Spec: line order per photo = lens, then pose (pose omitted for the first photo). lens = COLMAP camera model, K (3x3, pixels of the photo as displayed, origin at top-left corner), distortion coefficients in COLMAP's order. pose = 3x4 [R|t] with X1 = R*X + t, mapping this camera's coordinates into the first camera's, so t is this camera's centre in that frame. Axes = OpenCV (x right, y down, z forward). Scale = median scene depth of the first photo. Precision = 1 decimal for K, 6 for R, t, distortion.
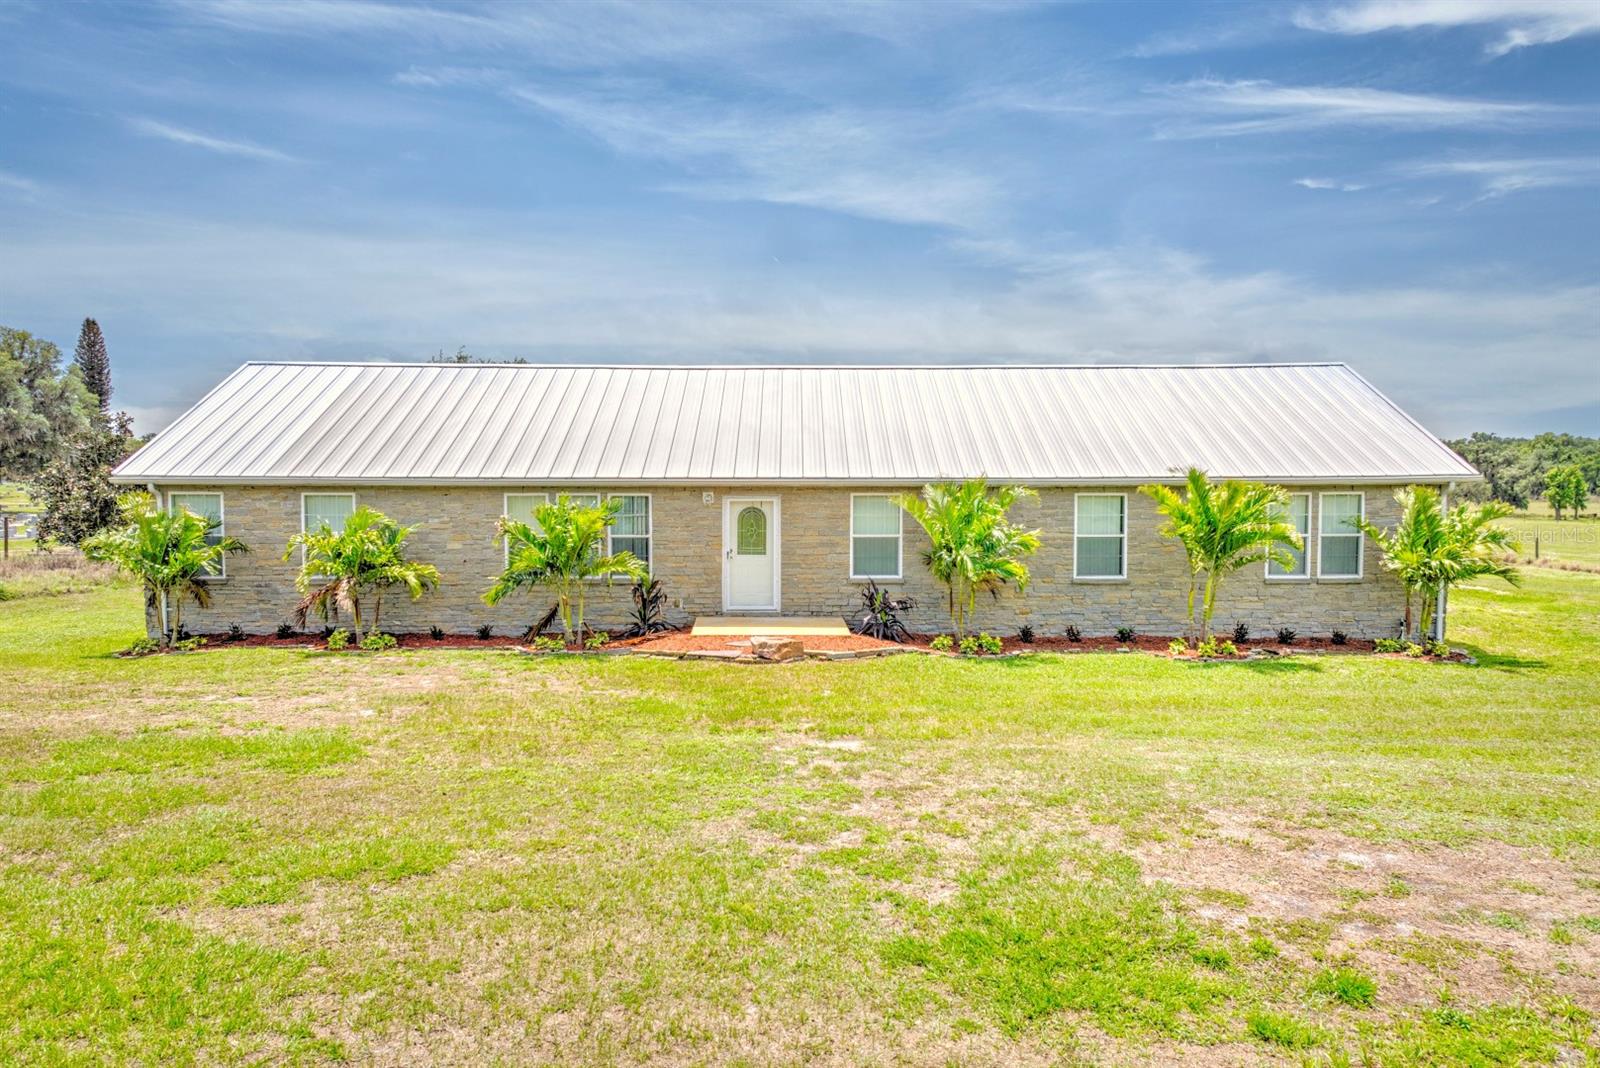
lens RADIAL K [[1068.6, 0, 800.0], [0, 1068.6, 534.0], [0, 0, 1]] dist [0.063798, -0.029803]
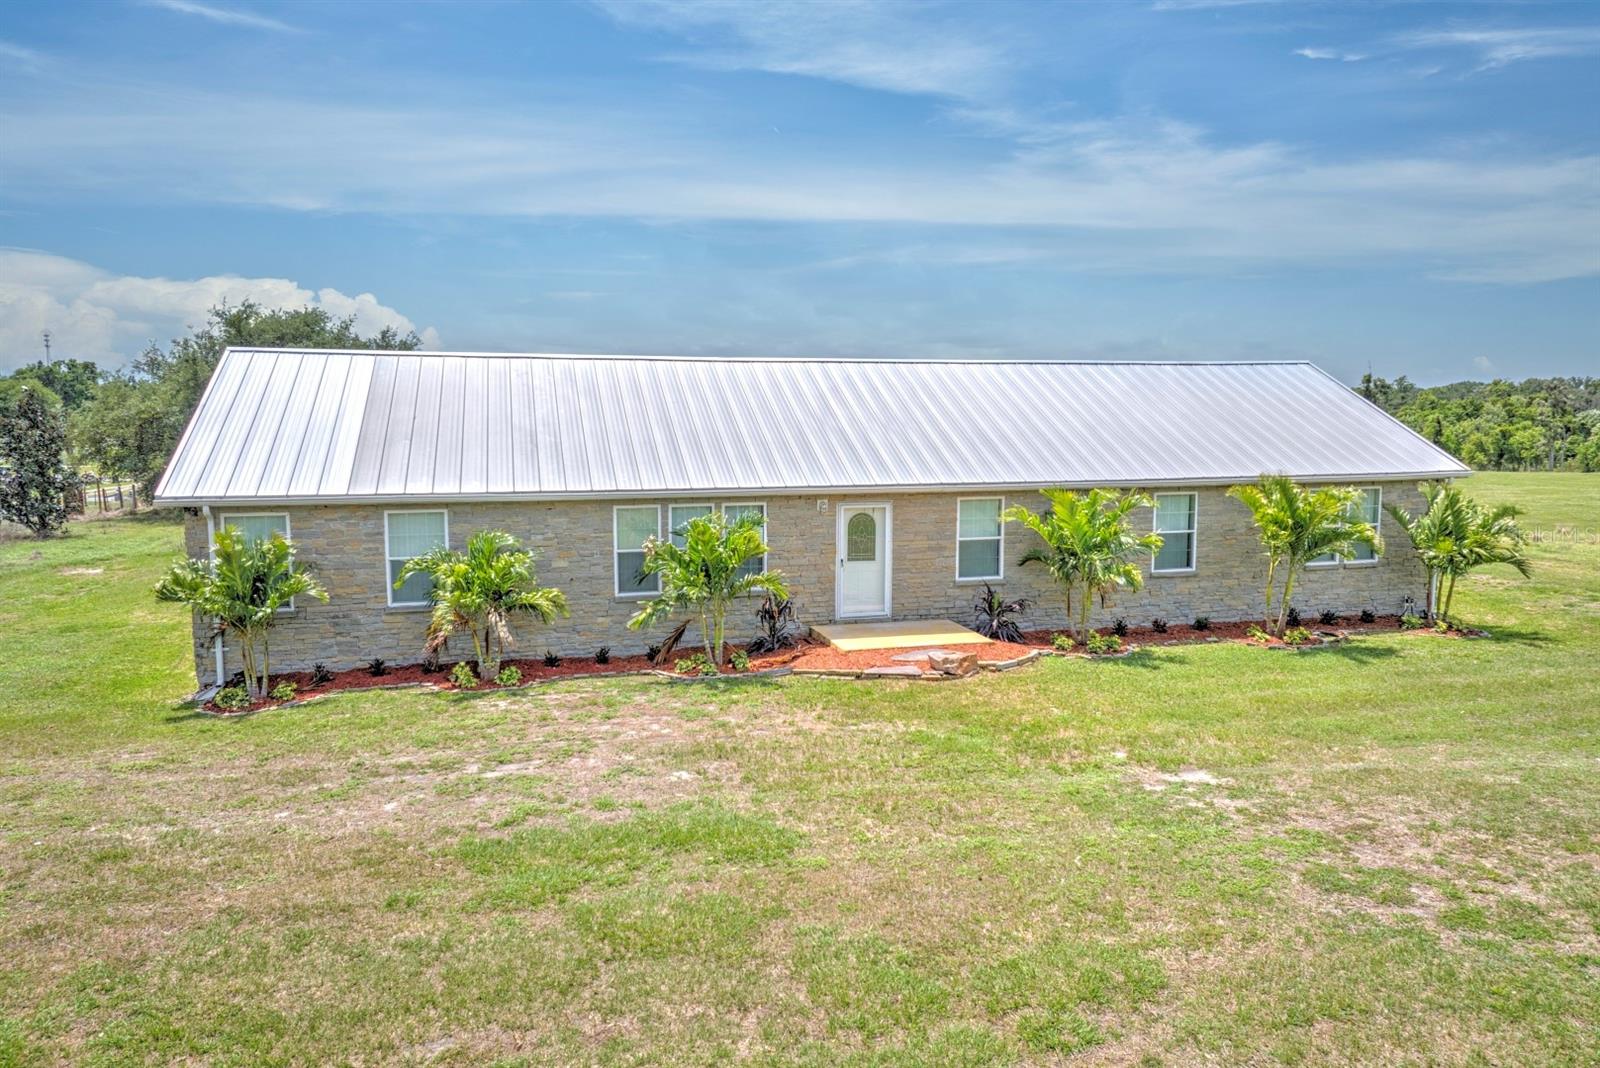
lens RADIAL K [[1068.6, 0, 800.0], [0, 1068.6, 534.0], [0, 0, 1]] dist [0.063798, -0.029803]
pose [[0.967799, -0.030369, 0.249884, -0.352067], [0.017147, 0.998343, 0.054923, -0.061987], [-0.251138, -0.048870, 0.966717, 0.055961]]
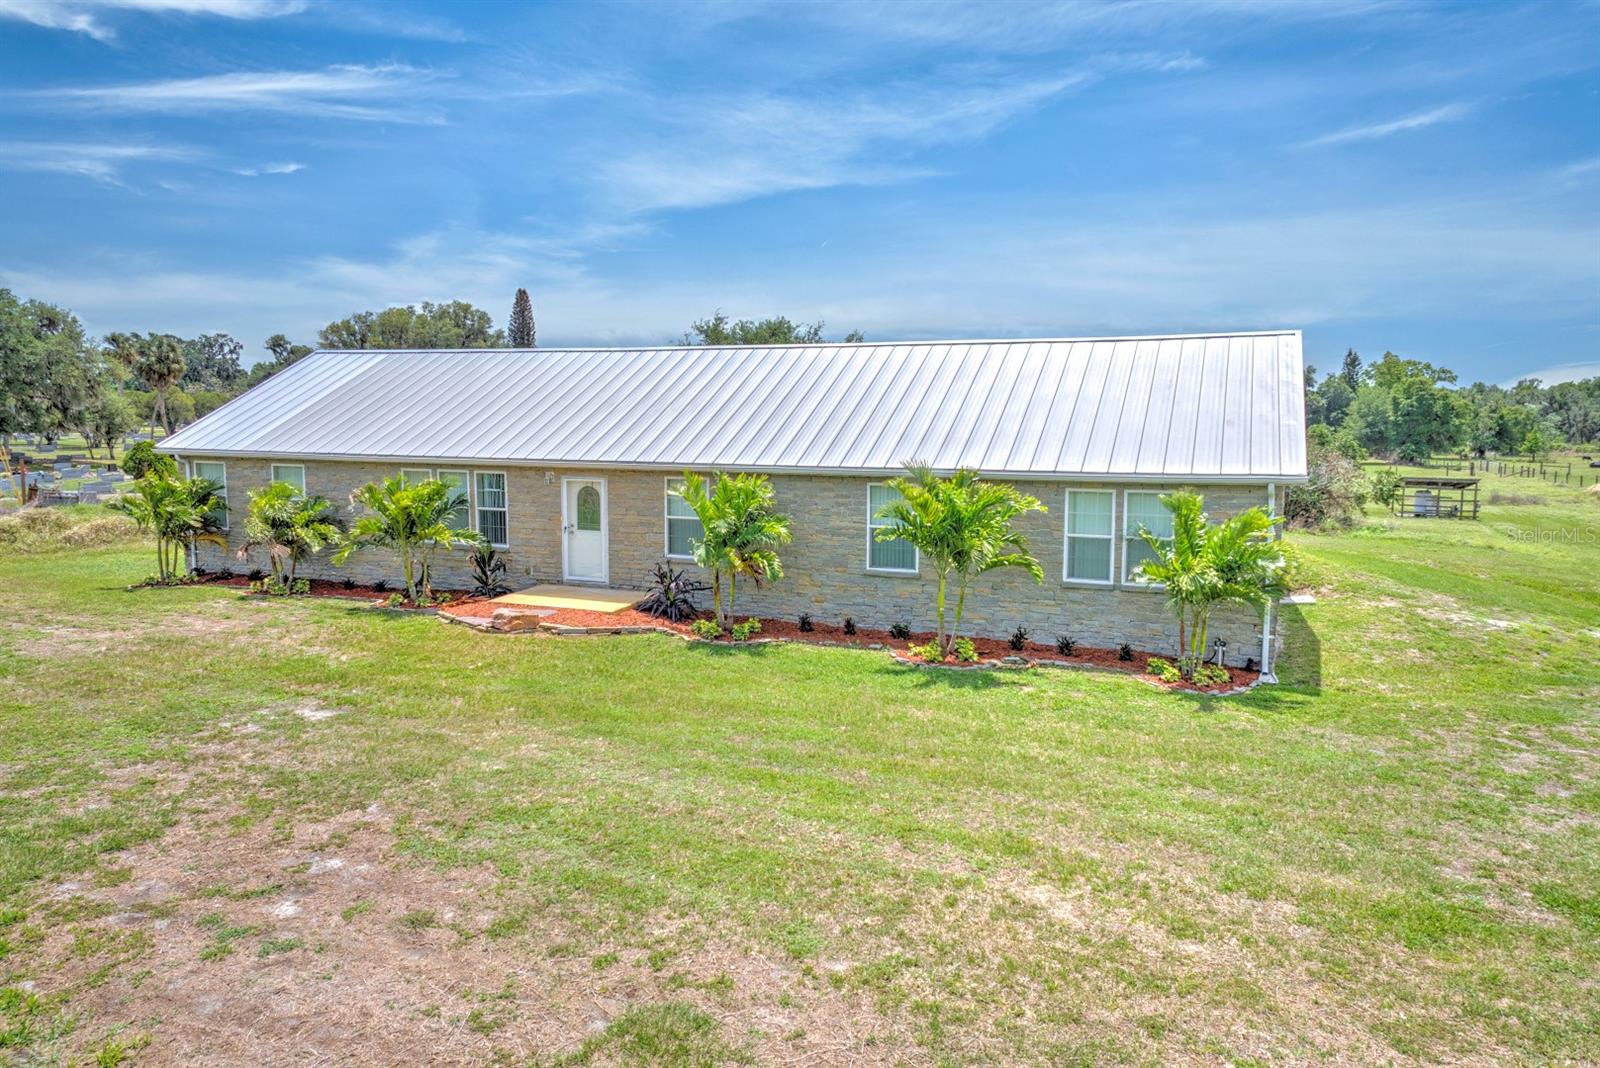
lens RADIAL K [[1068.6, 0, 800.0], [0, 1068.6, 534.0], [0, 0, 1]] dist [0.063798, -0.029803]
pose [[0.927234, 0.047402, -0.371469, 0.564851], [-0.027275, 0.997870, 0.059255, -0.047697], [0.373487, -0.044811, 0.926553, 0.073154]]
